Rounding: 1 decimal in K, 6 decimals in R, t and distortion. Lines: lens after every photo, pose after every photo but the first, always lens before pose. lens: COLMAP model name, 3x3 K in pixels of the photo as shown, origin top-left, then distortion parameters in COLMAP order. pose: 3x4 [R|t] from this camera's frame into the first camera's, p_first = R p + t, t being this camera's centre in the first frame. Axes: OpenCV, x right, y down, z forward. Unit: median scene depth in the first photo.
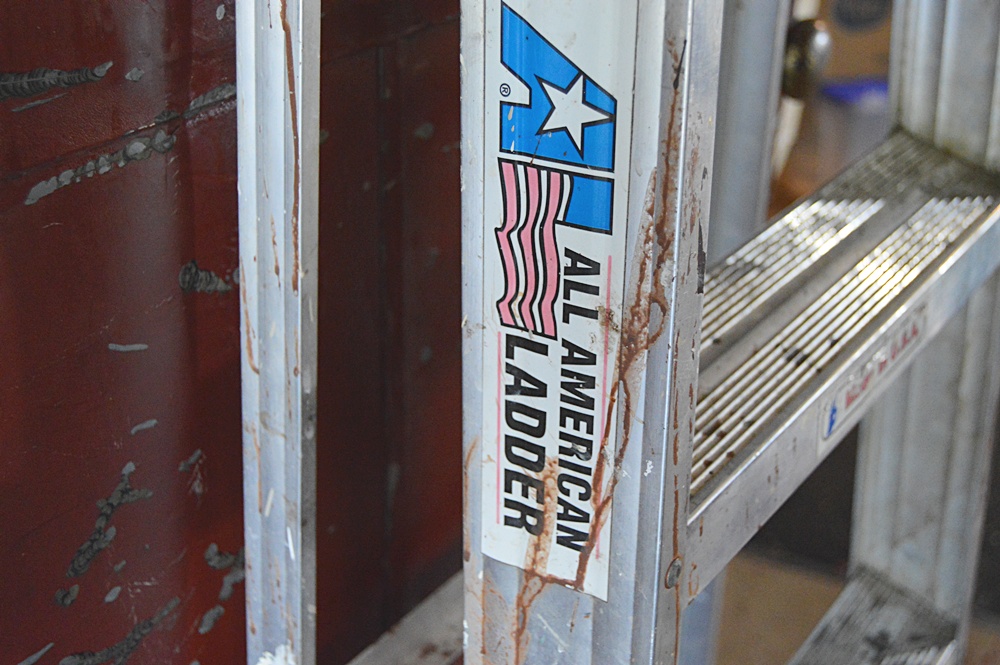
lens RADIAL K [[1405.4, 0, 500.1], [0, 1405.4, 331.3], [0, 0, 1]] dist [-0.015317, 0.000000]
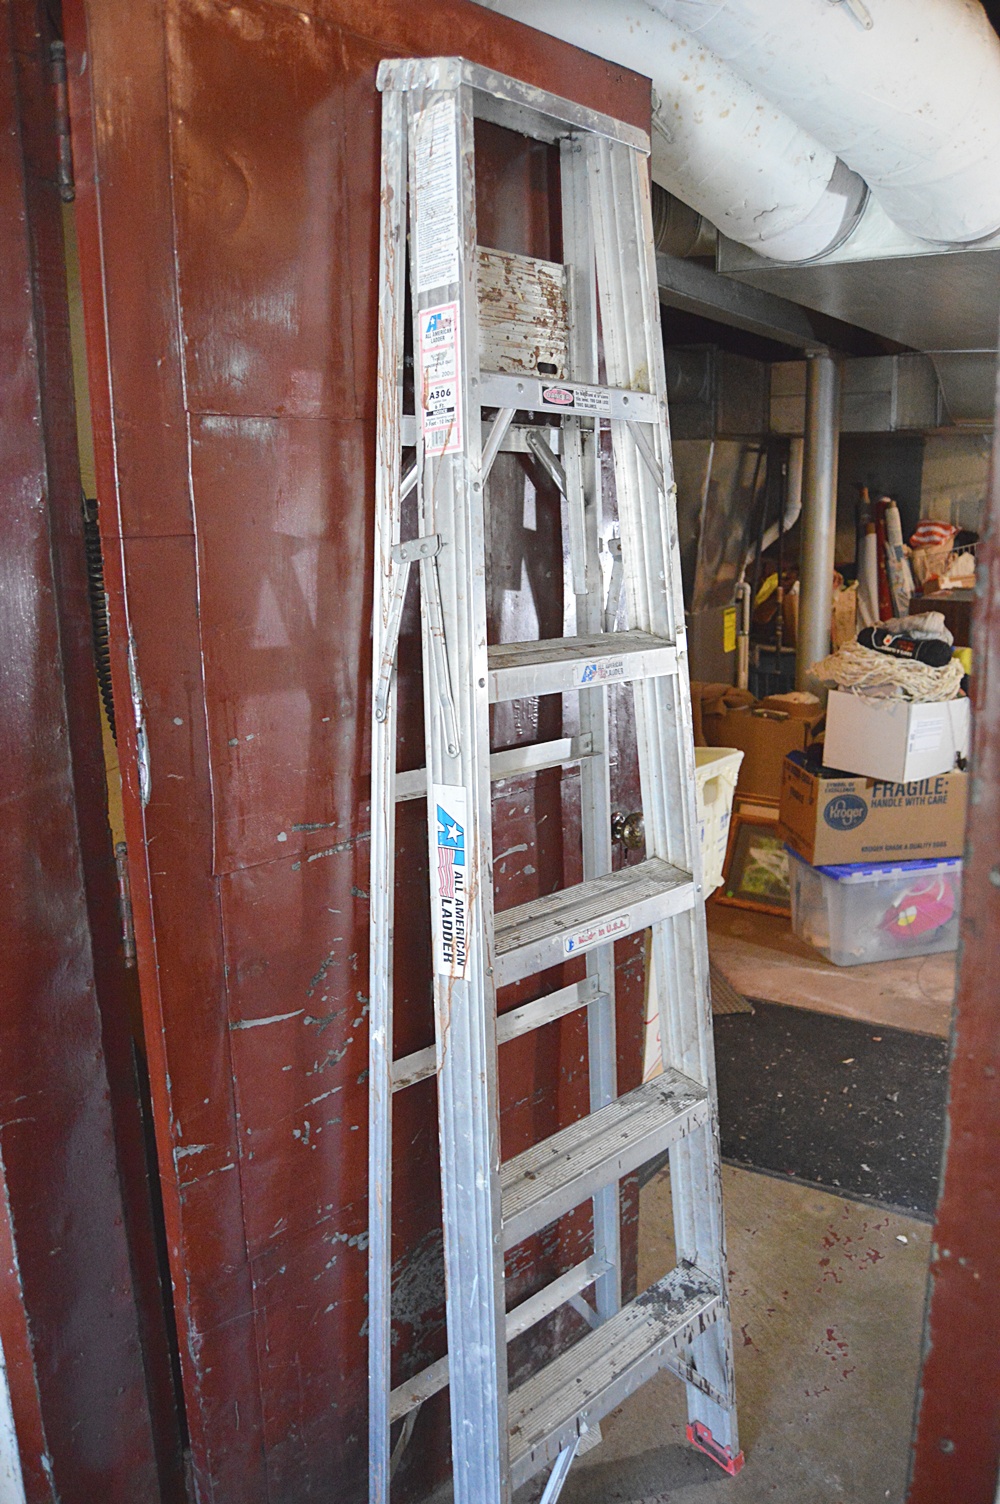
lens RADIAL K [[1179.9, 0, 502.1], [0, 1179.9, 751.9], [0, 0, 1]] dist [-0.042866, 0.000066]
pose [[0.991378, -0.012053, -0.130481, 0.502868], [-0.024964, 0.960151, -0.278365, 0.431796], [0.128636, 0.279222, 0.951571, -1.723074]]
